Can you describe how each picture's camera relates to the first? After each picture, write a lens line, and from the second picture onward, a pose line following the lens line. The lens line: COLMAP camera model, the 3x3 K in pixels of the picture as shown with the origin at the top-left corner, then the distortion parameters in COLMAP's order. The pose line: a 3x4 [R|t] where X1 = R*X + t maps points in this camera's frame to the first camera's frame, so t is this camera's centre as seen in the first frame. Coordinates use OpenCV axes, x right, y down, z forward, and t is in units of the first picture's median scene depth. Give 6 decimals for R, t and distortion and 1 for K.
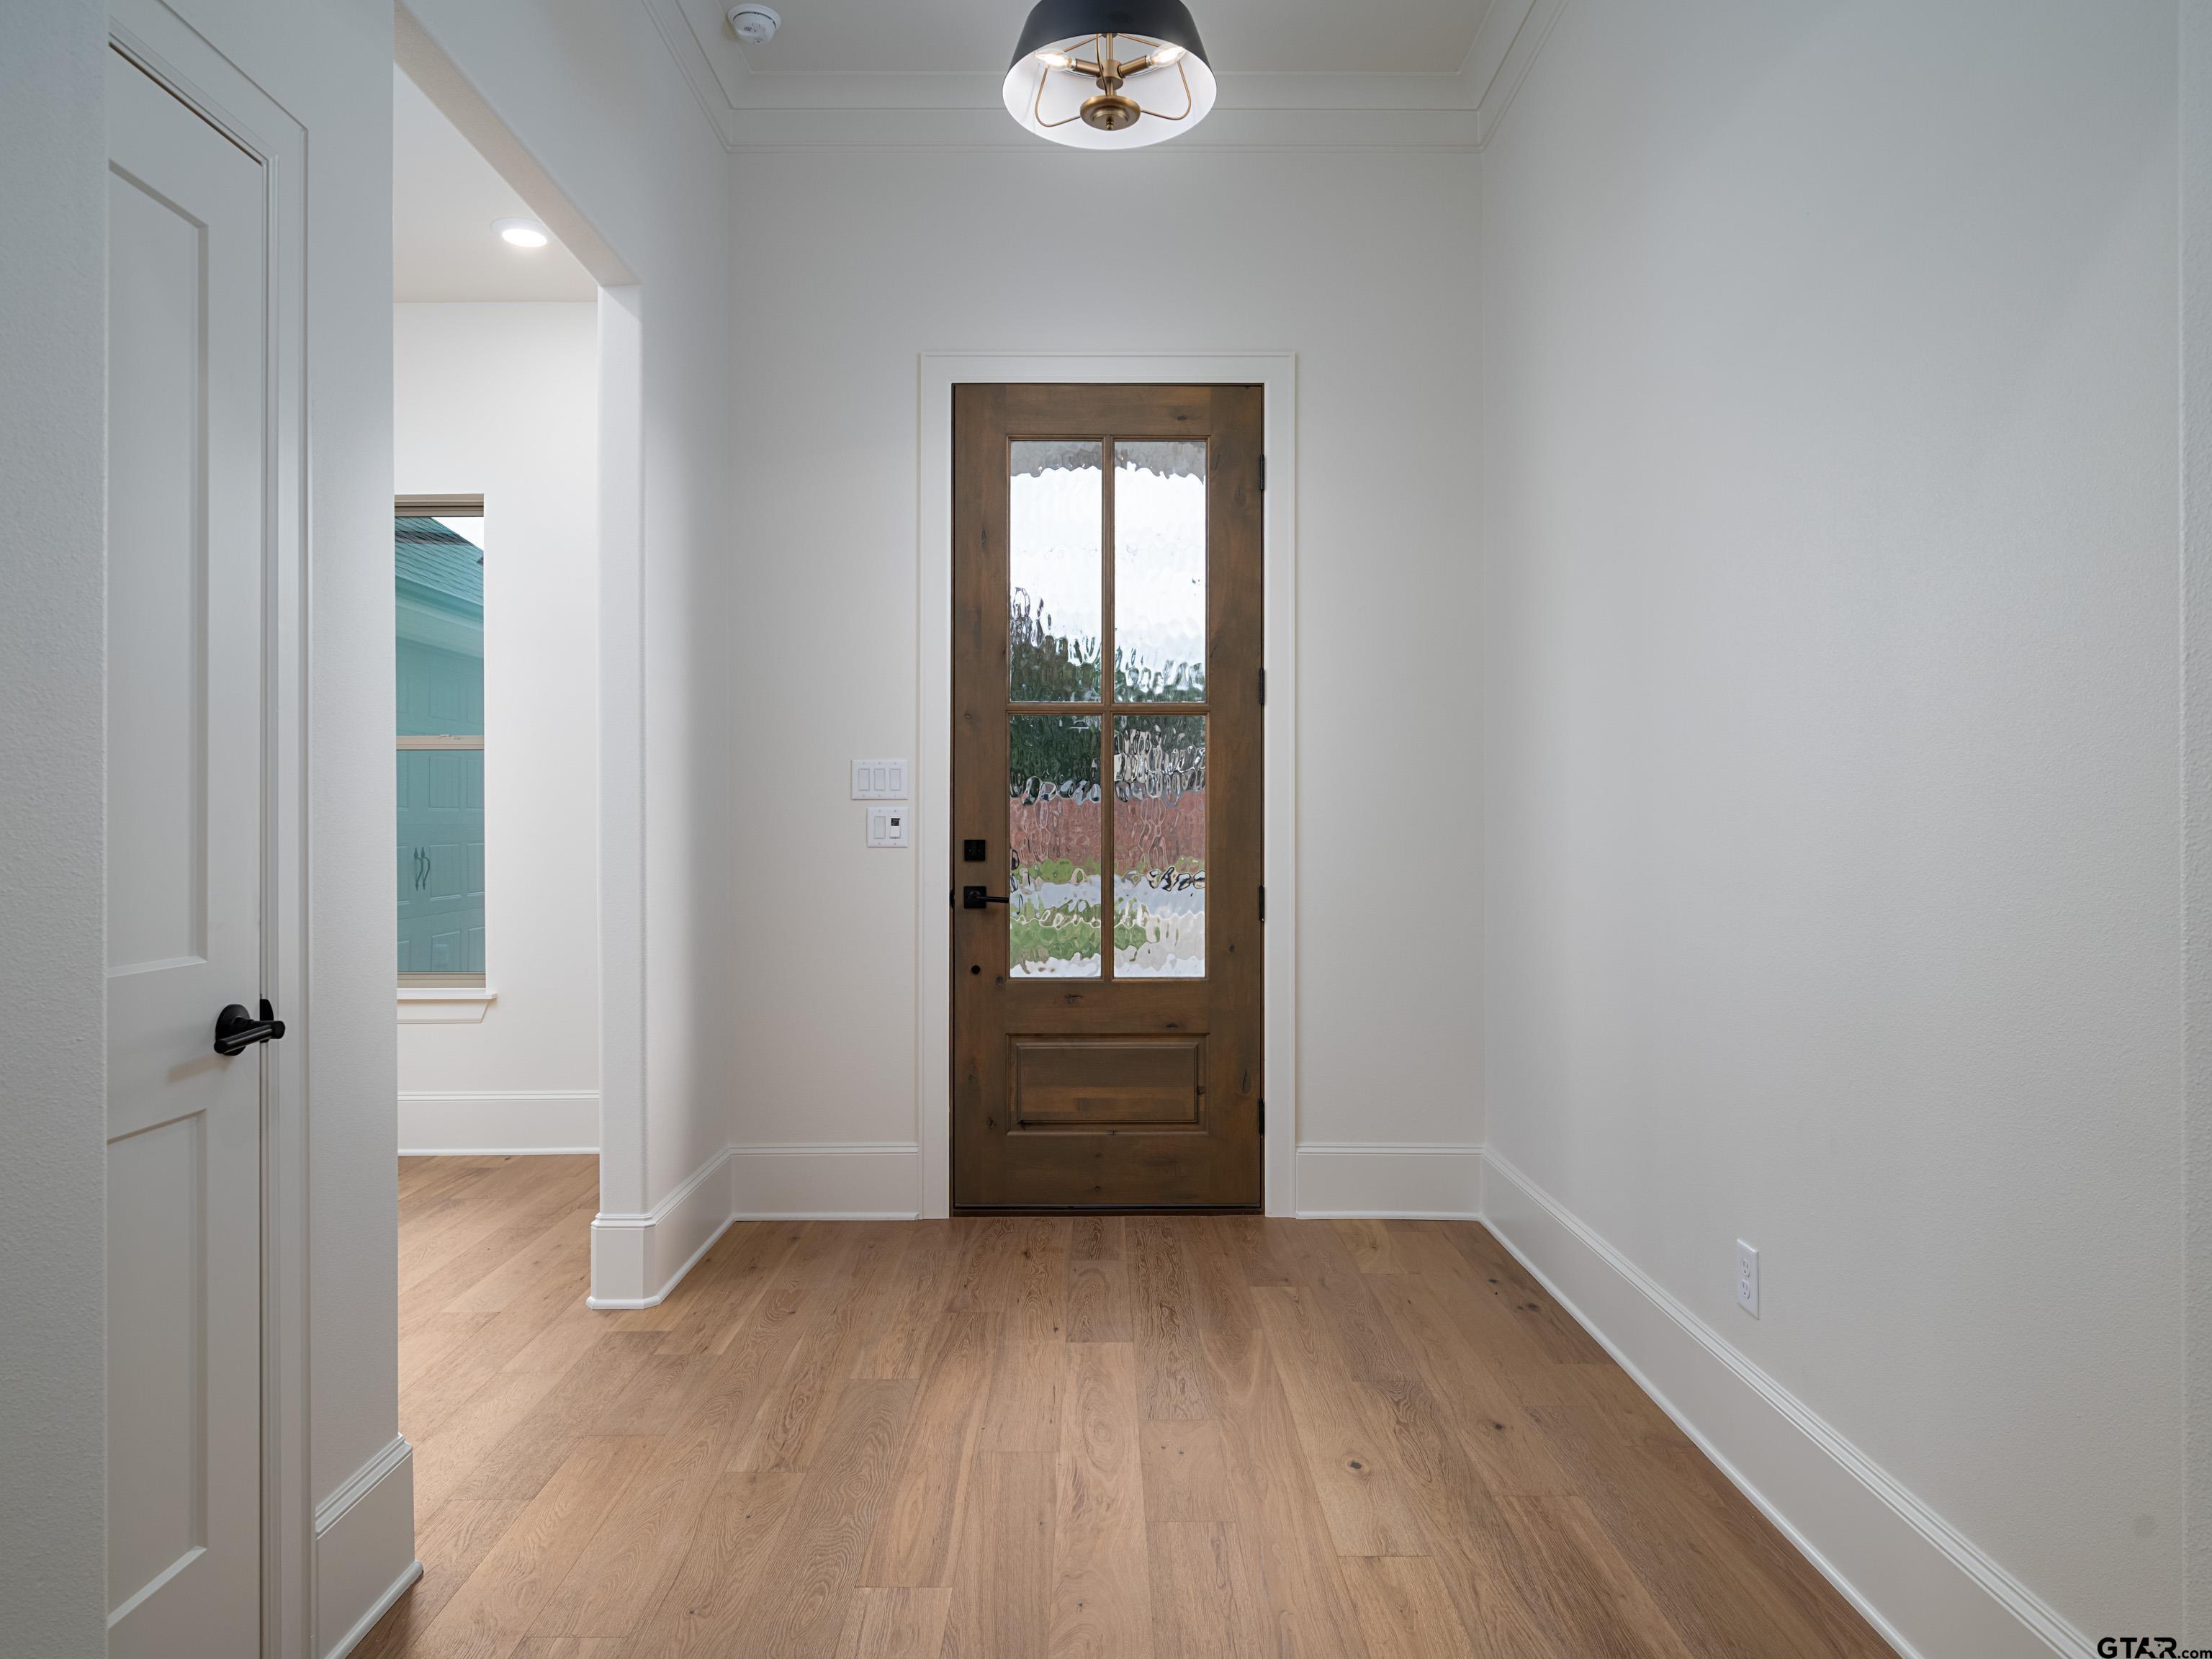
lens RADIAL K [[1166.5, 0, 1106.0], [0, 1166.5, 829.5], [0, 0, 1]] dist [-0.004994, -0.000404]
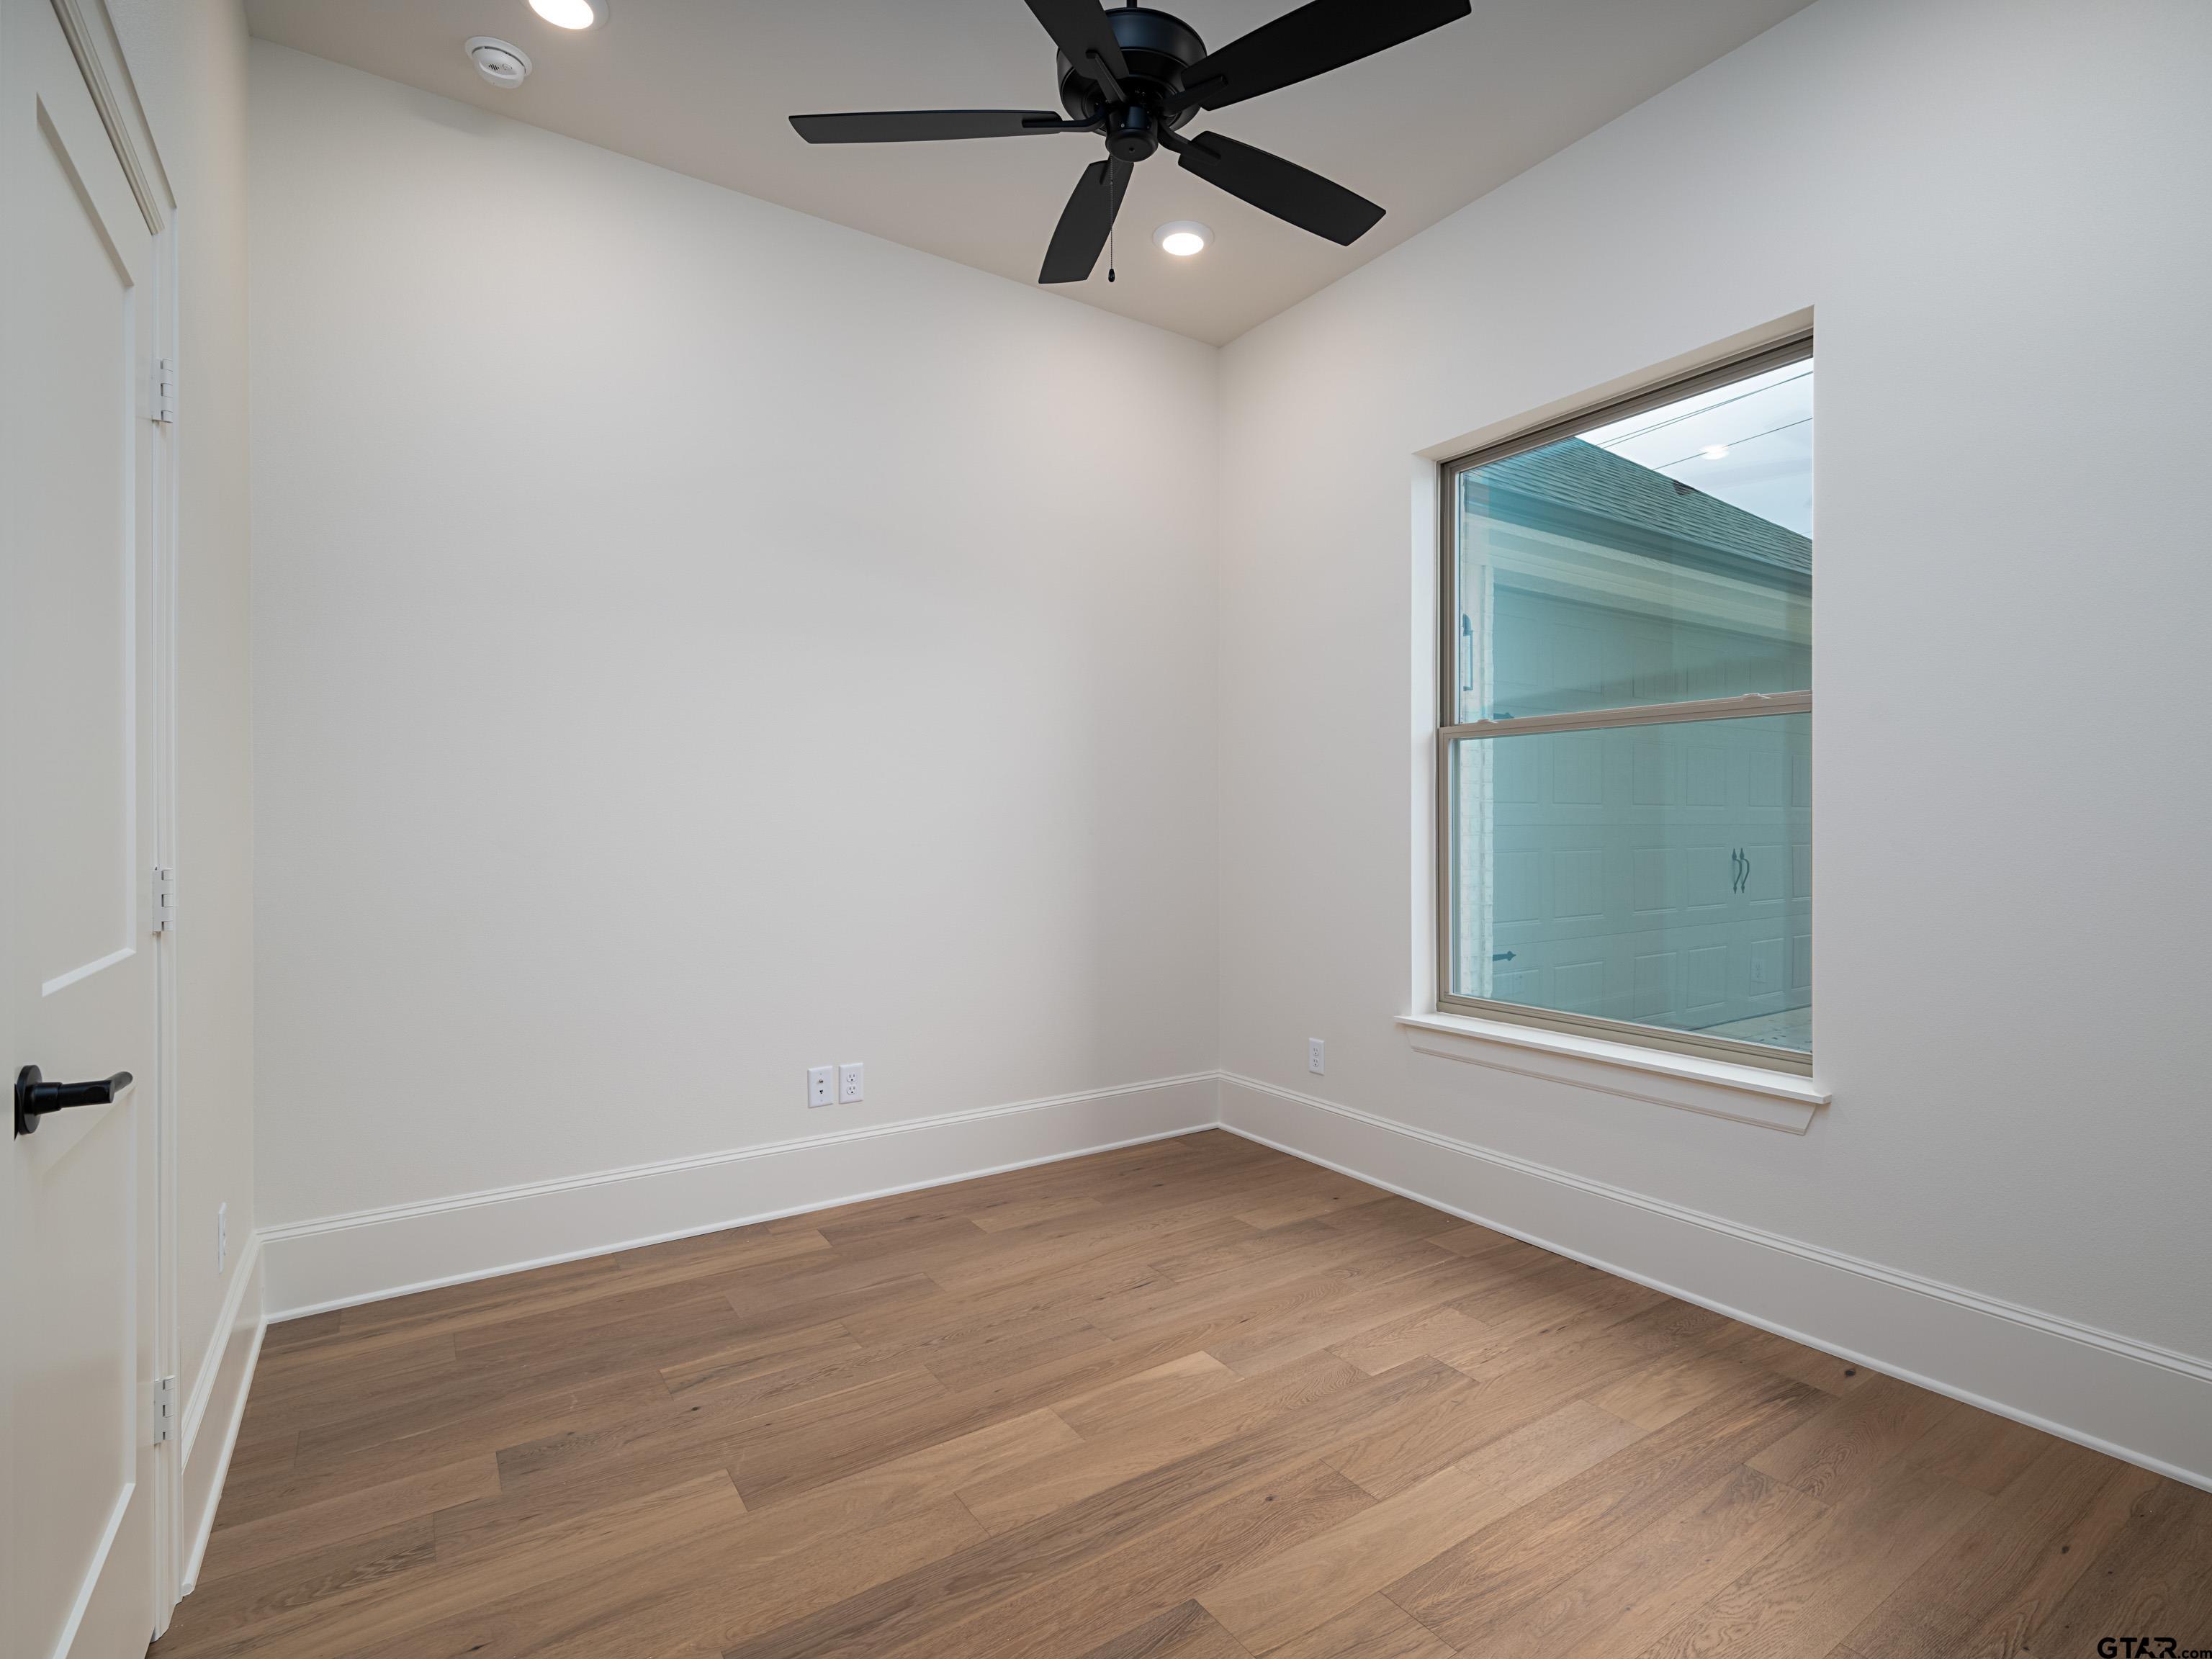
lens RADIAL K [[1166.5, 0, 1106.0], [0, 1166.5, 829.5], [0, 0, 1]] dist [-0.004994, -0.000404]
pose [[0.510870, 0.005944, -0.859638, -0.169113], [-0.006159, 0.999976, 0.003255, 0.002998], [0.859636, 0.003632, 0.510894, 0.315837]]
